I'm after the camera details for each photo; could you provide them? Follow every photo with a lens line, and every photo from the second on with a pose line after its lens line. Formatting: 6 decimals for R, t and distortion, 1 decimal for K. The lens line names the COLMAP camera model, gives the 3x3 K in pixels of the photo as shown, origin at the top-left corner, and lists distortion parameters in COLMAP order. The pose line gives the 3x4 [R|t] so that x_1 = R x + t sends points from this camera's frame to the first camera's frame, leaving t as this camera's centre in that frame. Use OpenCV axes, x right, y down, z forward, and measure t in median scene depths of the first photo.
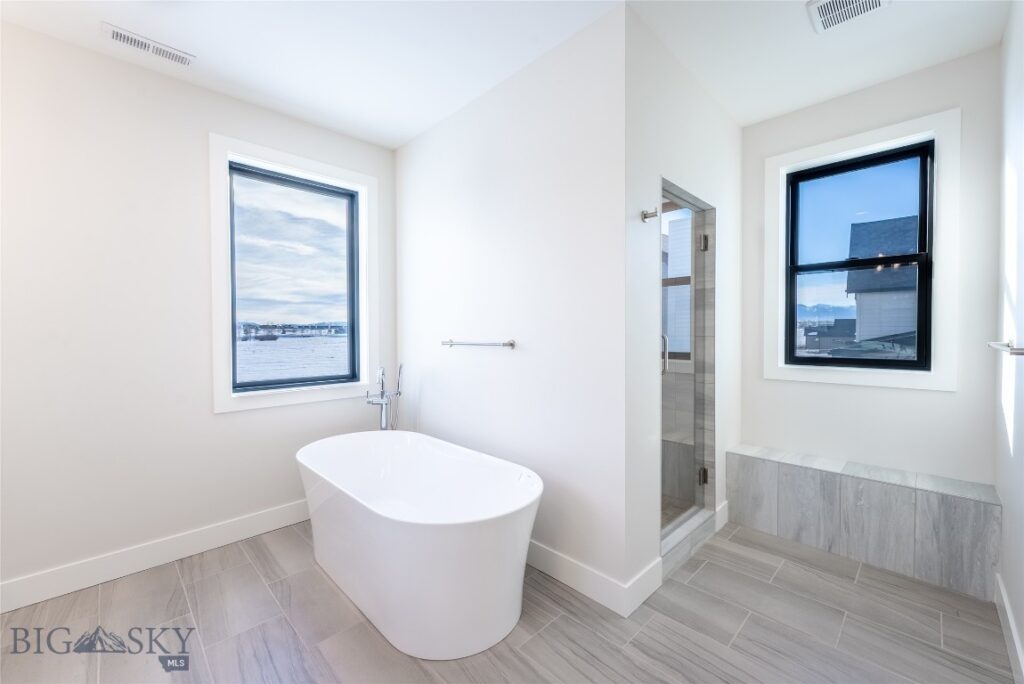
lens RADIAL K [[413.8, 0, 512.4], [0, 413.8, 339.4], [0, 0, 1]] dist [0.000898, 0.000099]
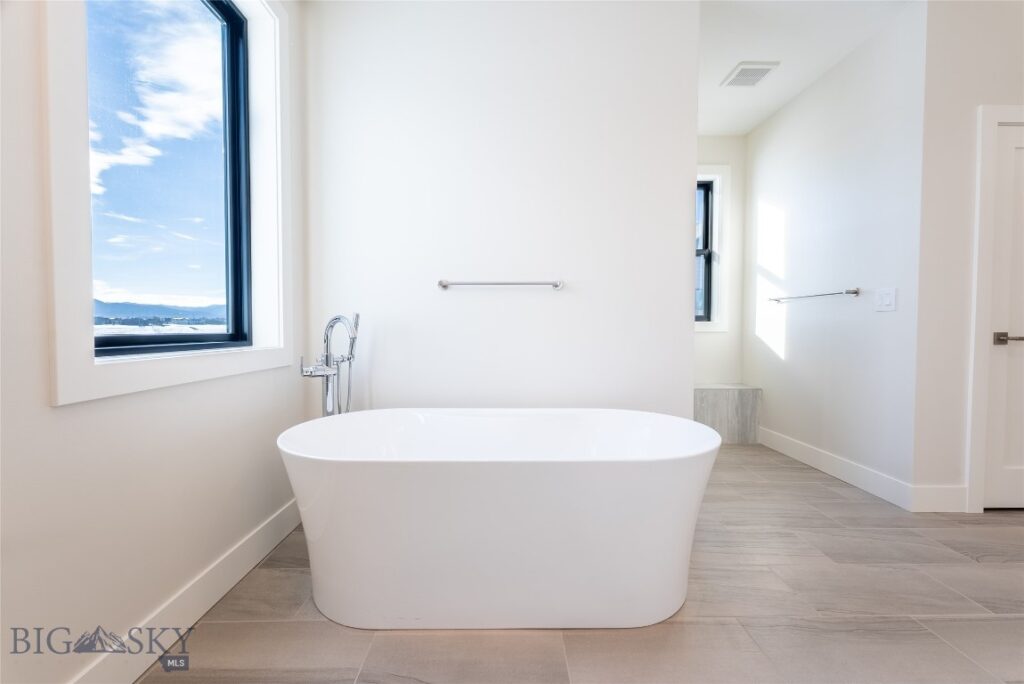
lens RADIAL K [[413.8, 0, 511.8], [0, 413.8, 340.2], [0, 0, 1]] dist [0.000898, 0.000099]
pose [[0.686207, -0.017429, 0.727198, -0.718959], [0.006923, 0.999824, 0.017430, 0.113839], [-0.727374, -0.006927, 0.686207, 0.433376]]
